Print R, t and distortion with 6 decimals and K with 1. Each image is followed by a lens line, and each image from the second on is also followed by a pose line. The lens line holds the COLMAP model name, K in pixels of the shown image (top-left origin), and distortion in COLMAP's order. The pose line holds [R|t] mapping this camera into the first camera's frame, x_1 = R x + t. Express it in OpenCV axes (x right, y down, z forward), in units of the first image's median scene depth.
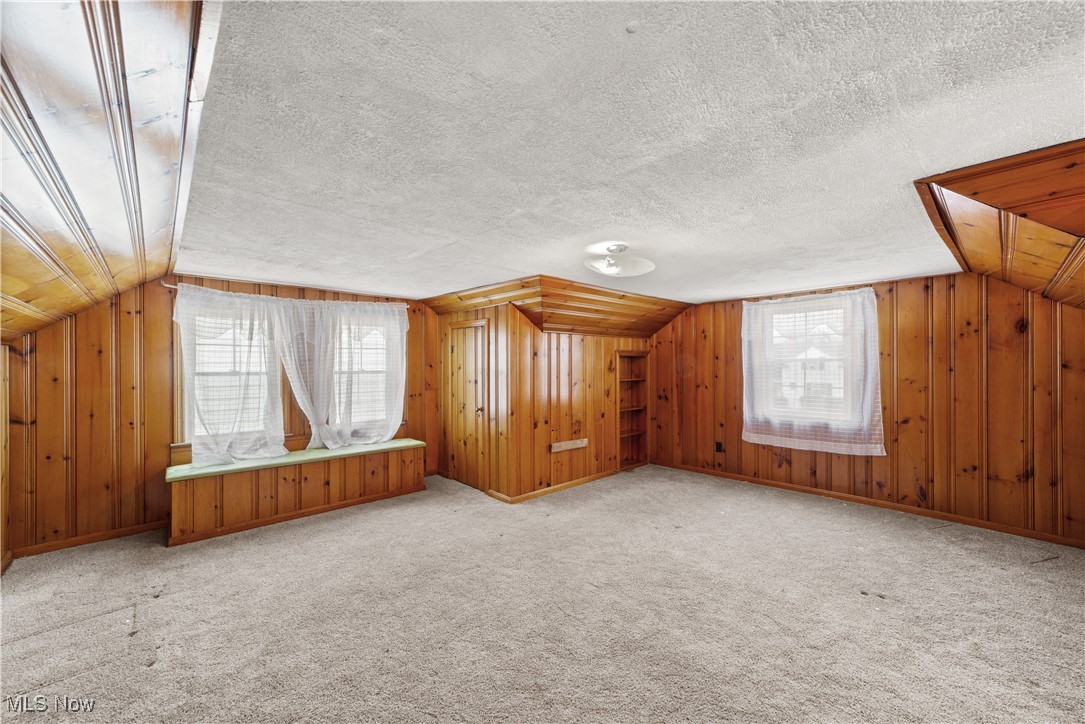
lens RADIAL K [[419.1, 0, 541.2], [0, 419.1, 366.1], [0, 0, 1]] dist [-0.015620, 0.005548]
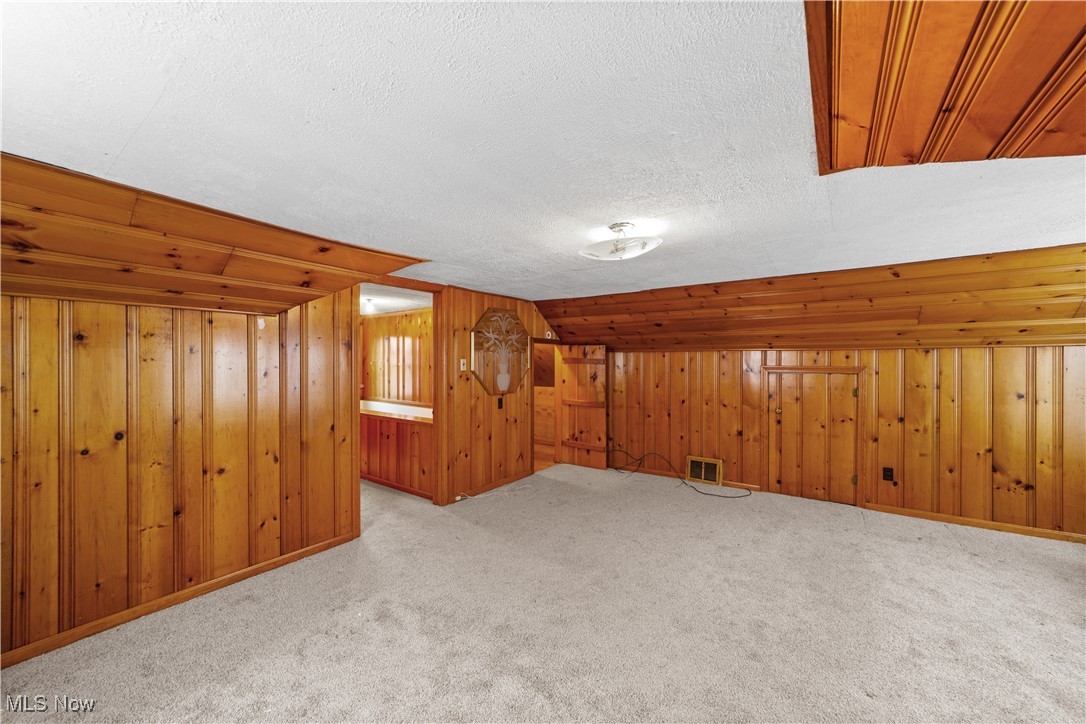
lens RADIAL K [[419.4, 0, 540.7], [0, 419.4, 358.3], [0, 0, 1]] dist [-0.015620, 0.005548]
pose [[-0.978410, 0.000557, -0.206673, 0.314529], [0.001364, 0.999992, -0.003759, -0.008006], [0.206669, -0.003960, -0.978403, 1.102938]]
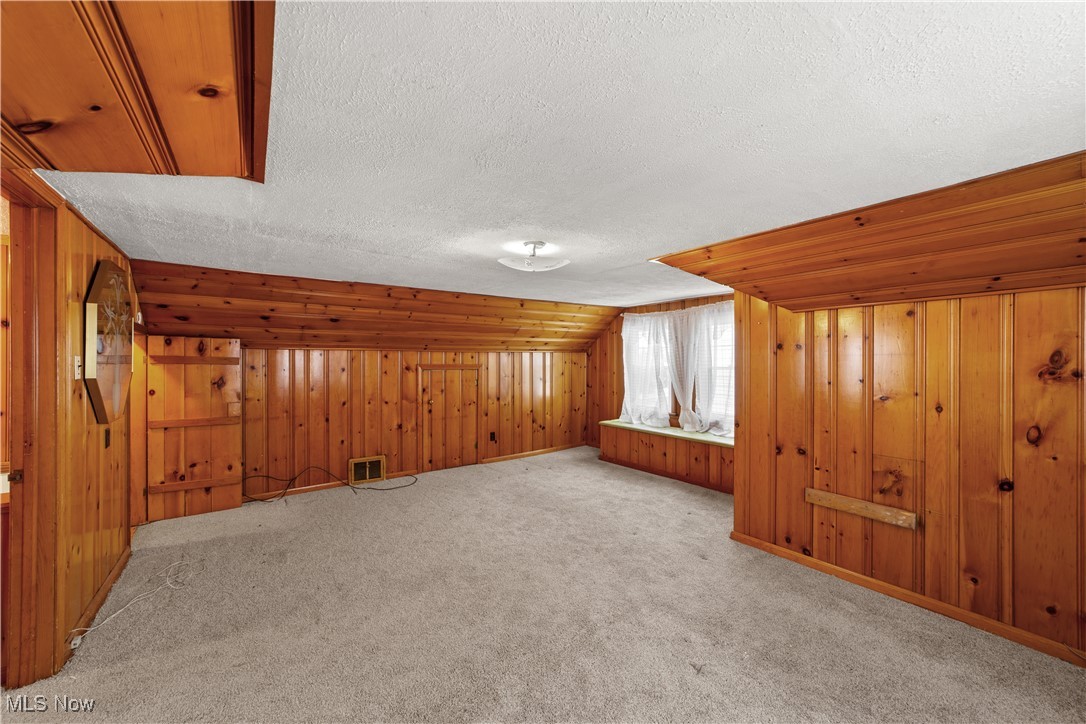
lens RADIAL K [[419.4, 0, 545.9], [0, 419.4, 359.1], [0, 0, 1]] dist [-0.015620, 0.005548]
pose [[-0.105726, -0.000296, -0.994395, 0.709075], [-0.001544, 0.999999, -0.000133, -0.007913], [0.994394, 0.001521, -0.105727, 0.693371]]
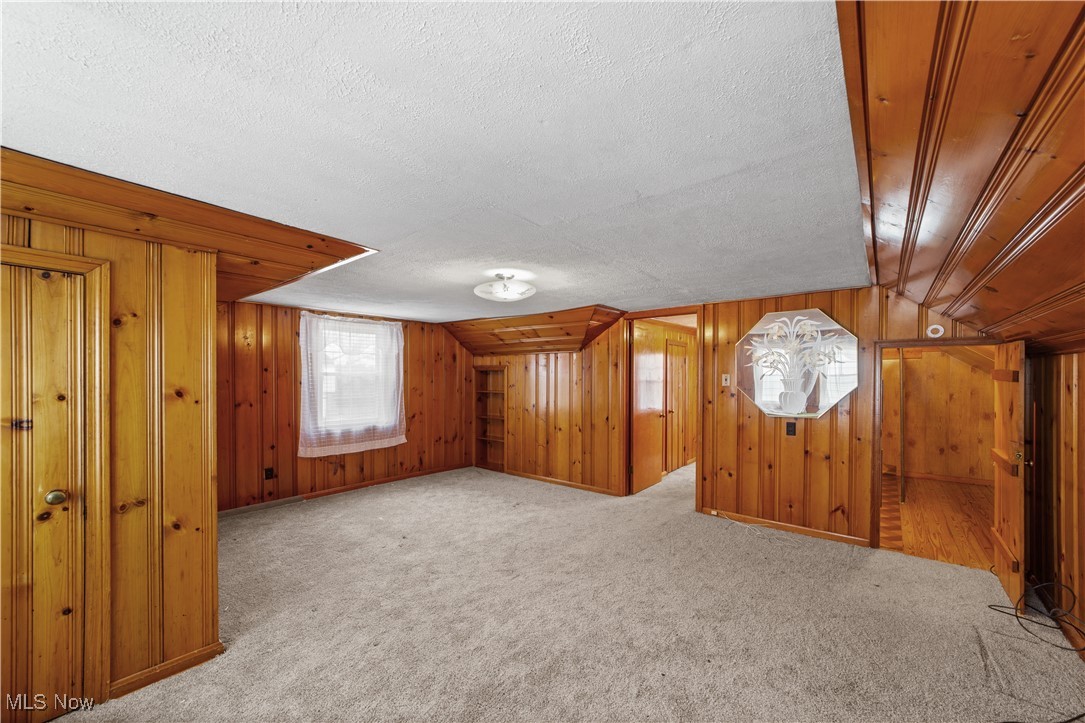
lens RADIAL K [[419.1, 0, 547.9], [0, 419.1, 379.2], [0, 0, 1]] dist [-0.015620, 0.005548]
pose [[-0.143052, -0.001253, 0.989714, -0.588630], [0.001708, 0.999997, 0.001513, -0.000901], [-0.989714, 0.001907, -0.143049, 0.642373]]
